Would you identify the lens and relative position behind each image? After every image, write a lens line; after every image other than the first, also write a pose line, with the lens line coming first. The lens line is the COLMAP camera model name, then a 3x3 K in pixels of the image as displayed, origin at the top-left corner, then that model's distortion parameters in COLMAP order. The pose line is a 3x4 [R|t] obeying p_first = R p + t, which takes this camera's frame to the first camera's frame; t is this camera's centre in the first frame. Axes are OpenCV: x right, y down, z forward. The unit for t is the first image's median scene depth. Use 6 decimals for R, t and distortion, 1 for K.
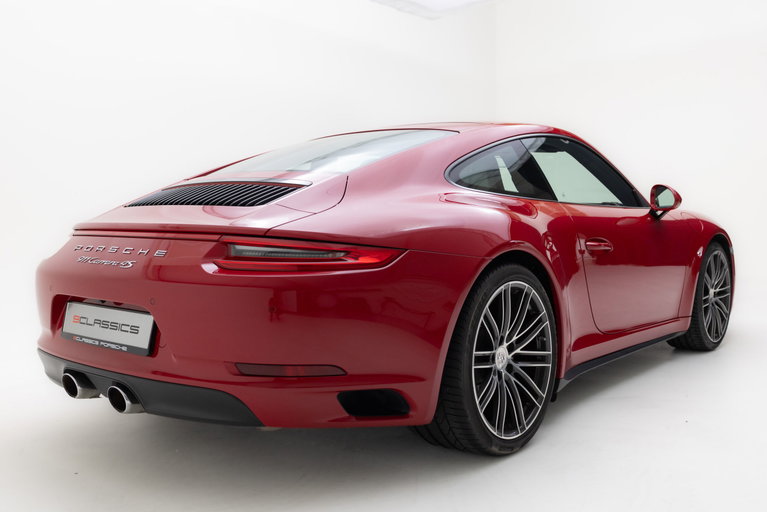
lens RADIAL K [[776.5, 0, 383.5], [0, 776.5, 256.0], [0, 0, 1]] dist [0.015061, 0.007805]
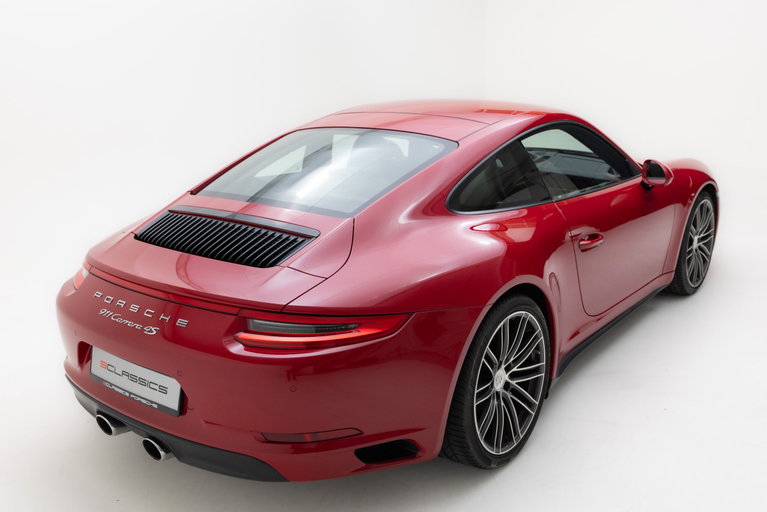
lens RADIAL K [[776.5, 0, 383.5], [0, 776.5, 256.0], [0, 0, 1]] dist [0.015061, 0.007805]
pose [[0.999572, -0.022441, 0.018772, -0.027215], [0.017902, 0.976617, 0.214240, -0.279991], [-0.023141, -0.213812, 0.976601, -0.018794]]
